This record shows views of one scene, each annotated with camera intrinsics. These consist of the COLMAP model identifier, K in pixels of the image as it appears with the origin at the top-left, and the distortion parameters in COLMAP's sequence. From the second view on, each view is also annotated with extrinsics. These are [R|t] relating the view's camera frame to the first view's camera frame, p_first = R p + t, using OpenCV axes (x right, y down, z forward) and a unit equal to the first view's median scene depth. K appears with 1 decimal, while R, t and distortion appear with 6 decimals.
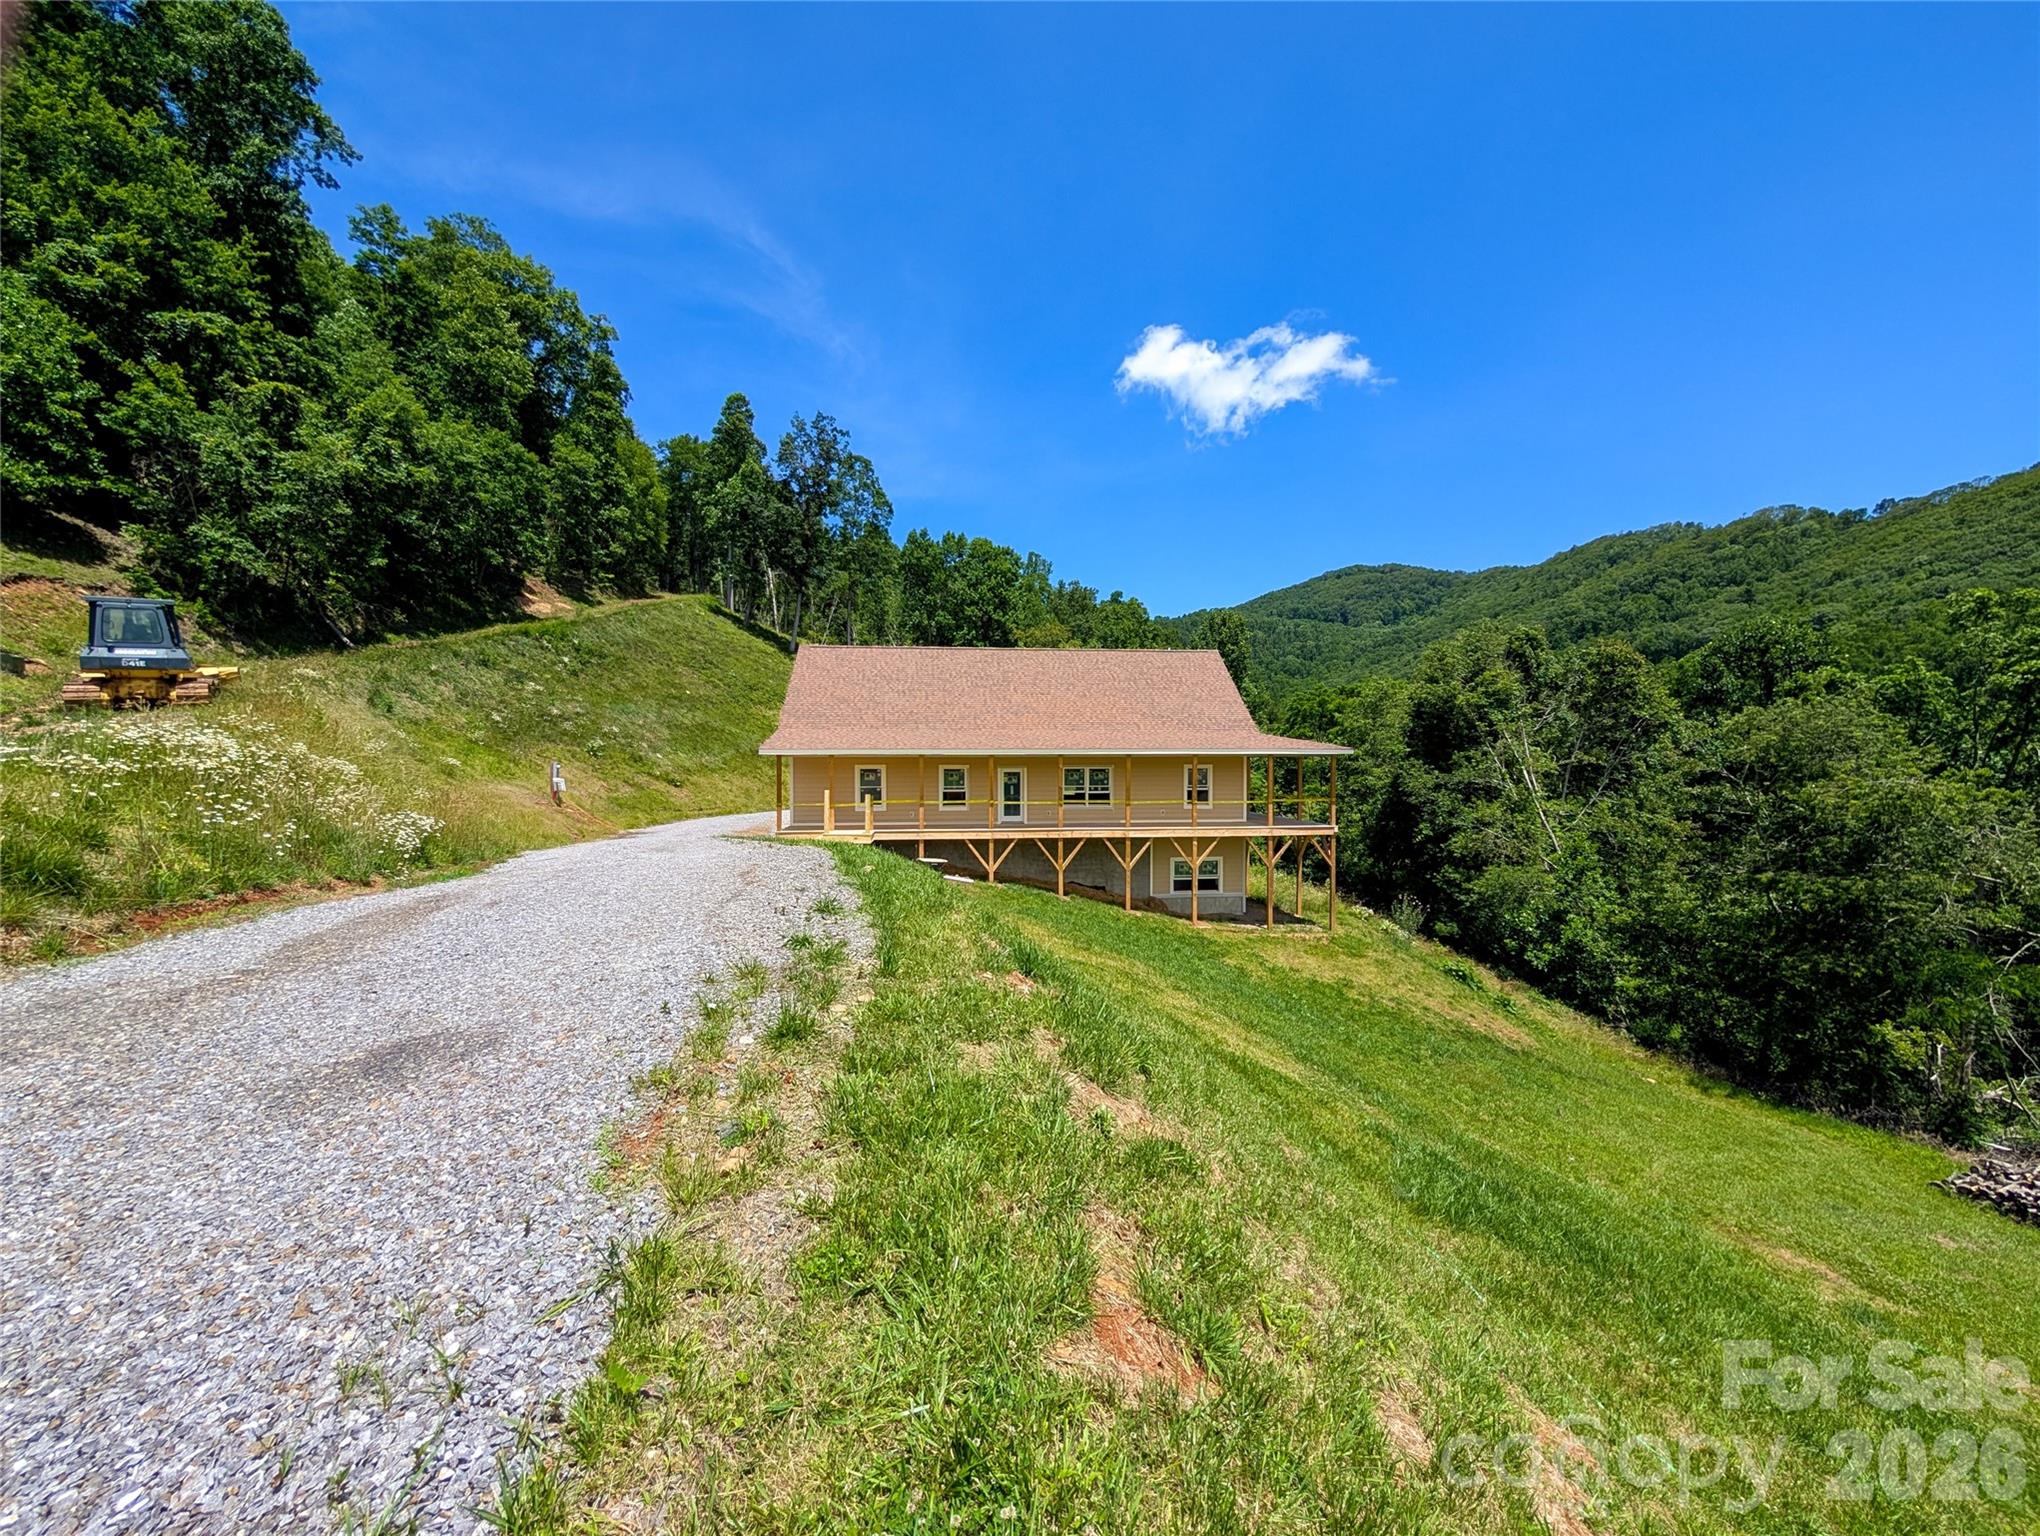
lens RADIAL K [[776.4, 0, 1029.8], [0, 776.4, 810.6], [0, 0, 1]] dist [-0.003441, 0.000739]
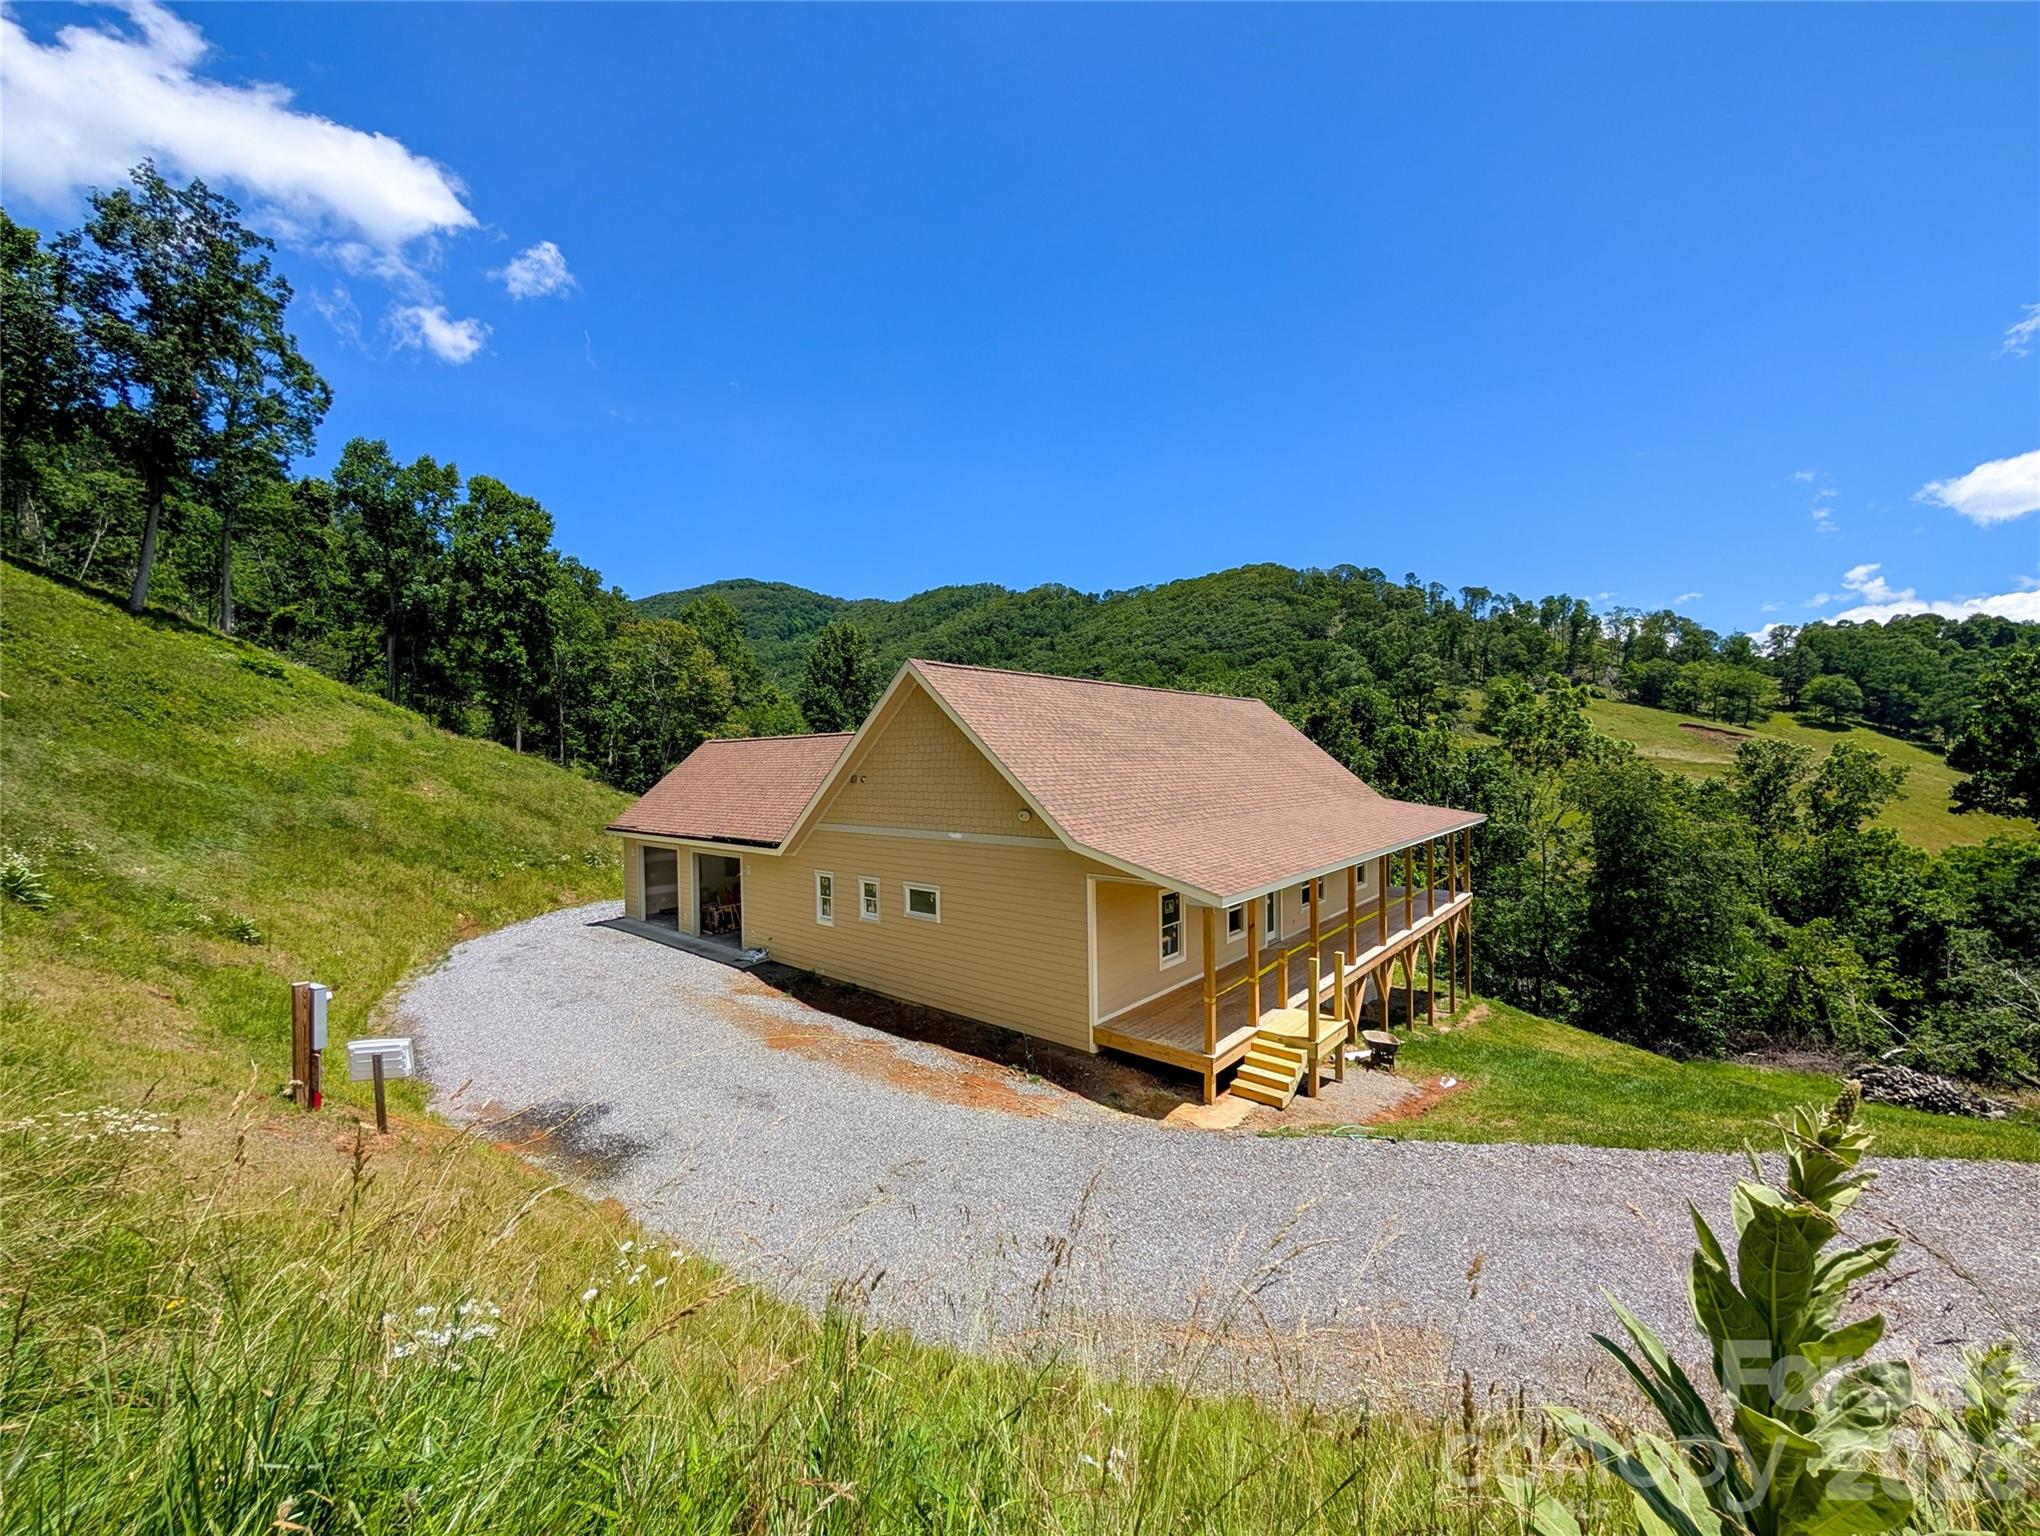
lens RADIAL K [[776.4, 0, 1016.6], [0, 776.4, 791.4], [0, 0, 1]] dist [-0.003441, 0.000739]
pose [[0.728752, -0.036737, 0.683792, -0.400437], [0.059859, 0.998155, -0.010169, -0.076402], [-0.682157, 0.048342, 0.729606, 0.385994]]
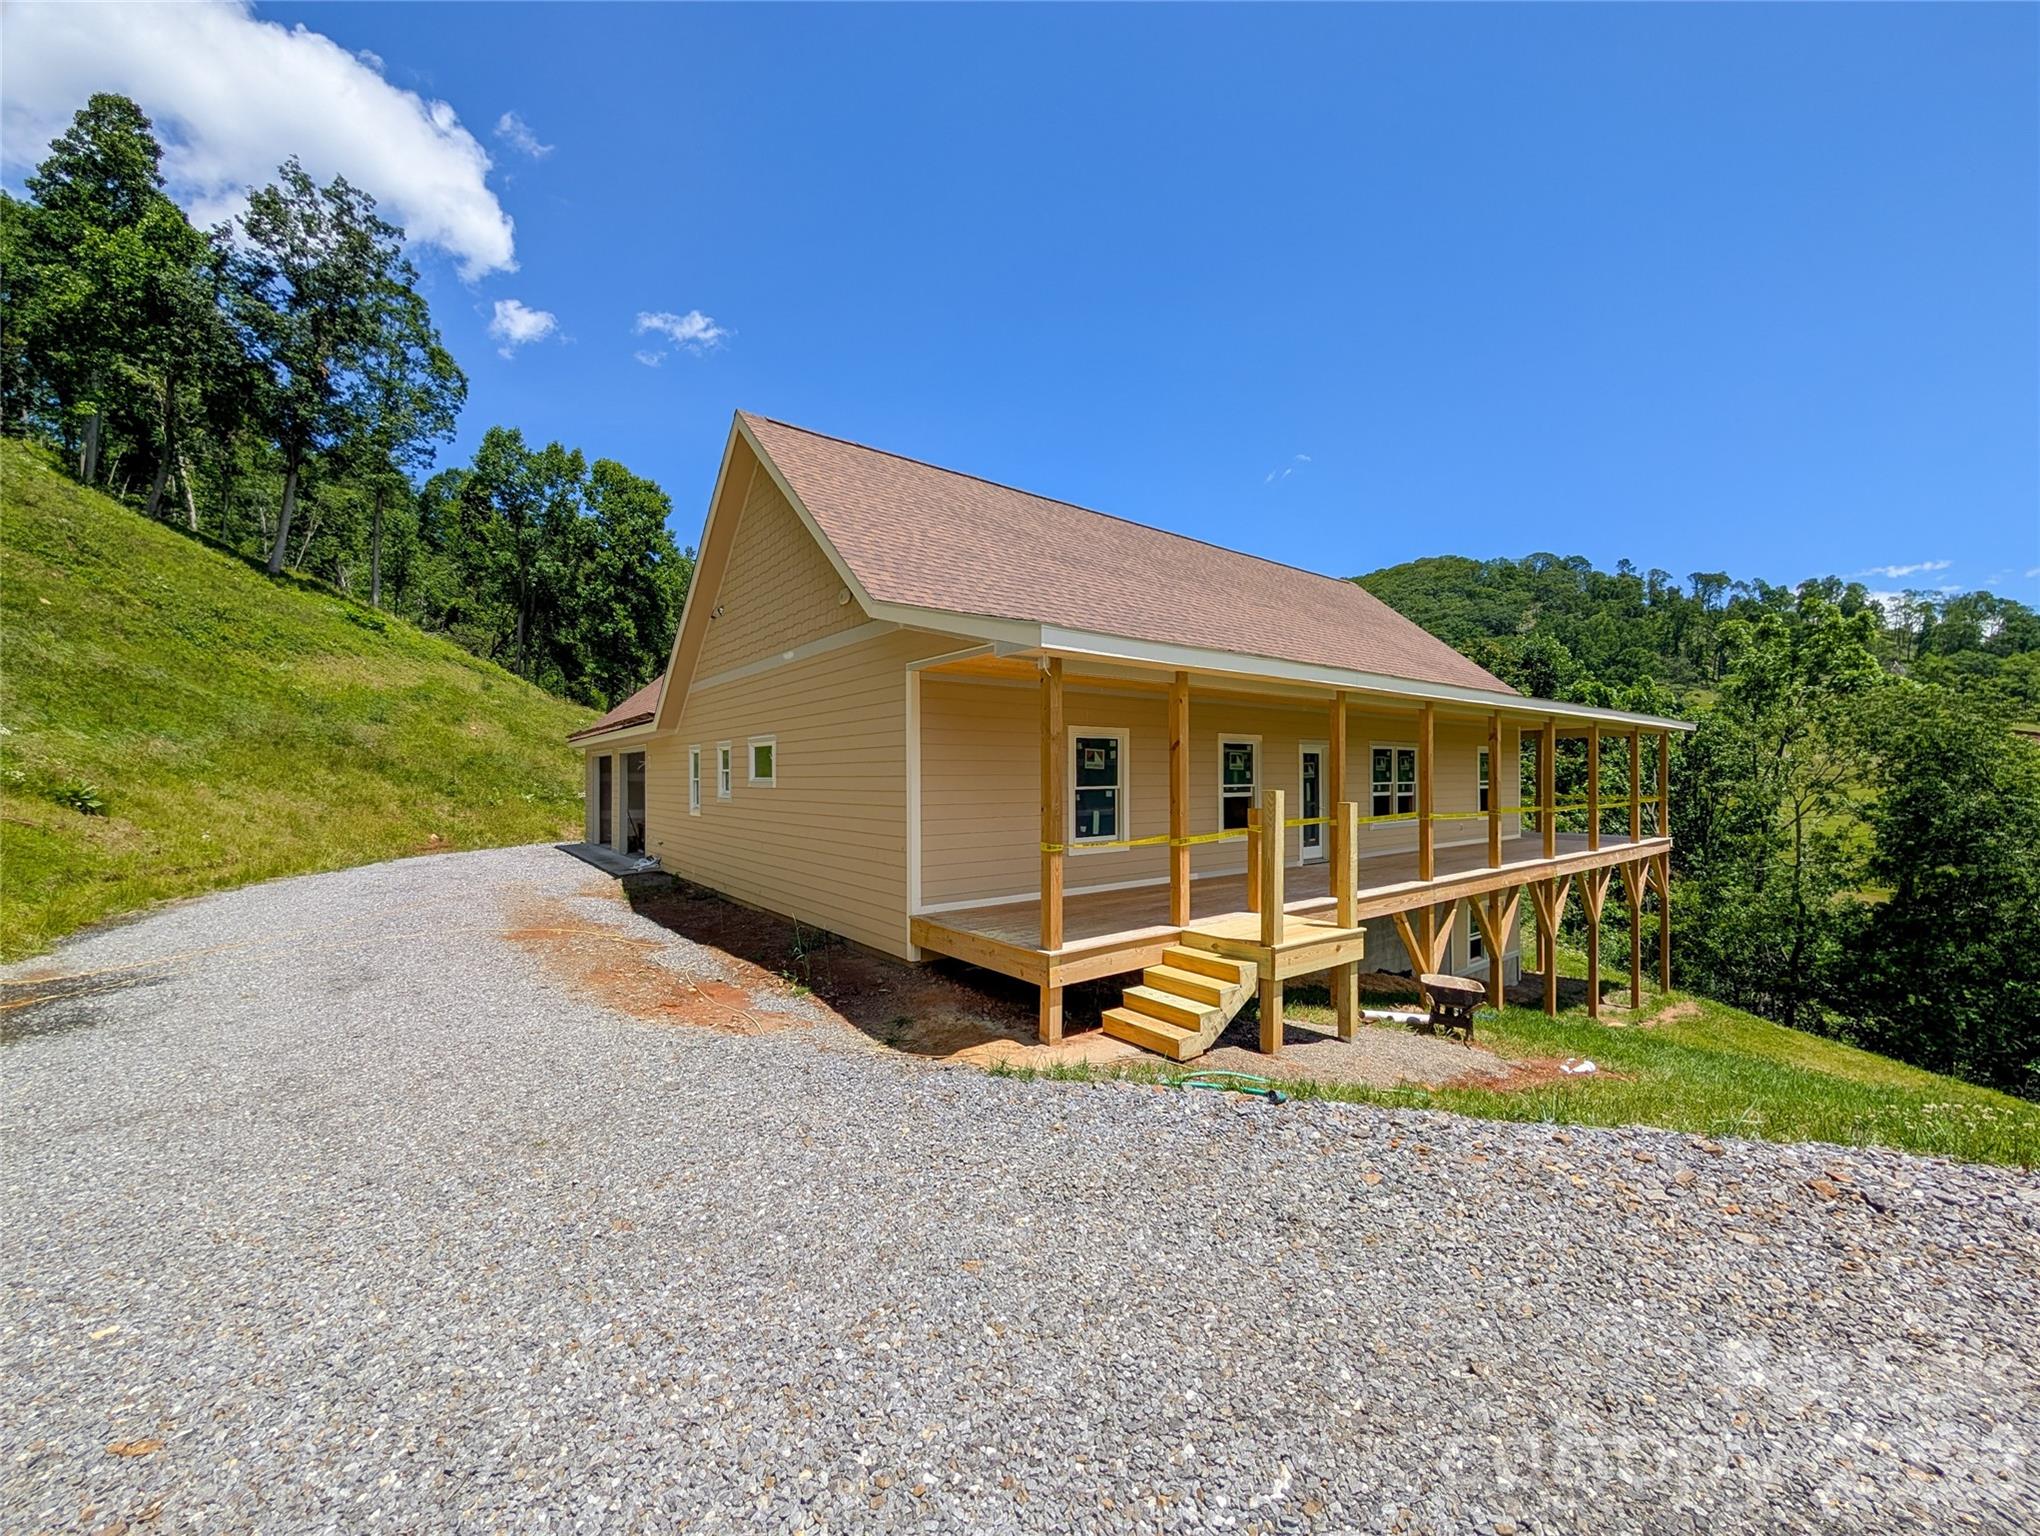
lens RADIAL K [[776.4, 0, 1015.2], [0, 776.4, 793.2], [0, 0, 1]] dist [-0.003441, 0.000739]
pose [[0.848491, -0.014230, 0.529018, -0.253970], [0.038983, 0.998603, -0.035664, -0.009392], [-0.527772, 0.050883, 0.847861, 0.420612]]
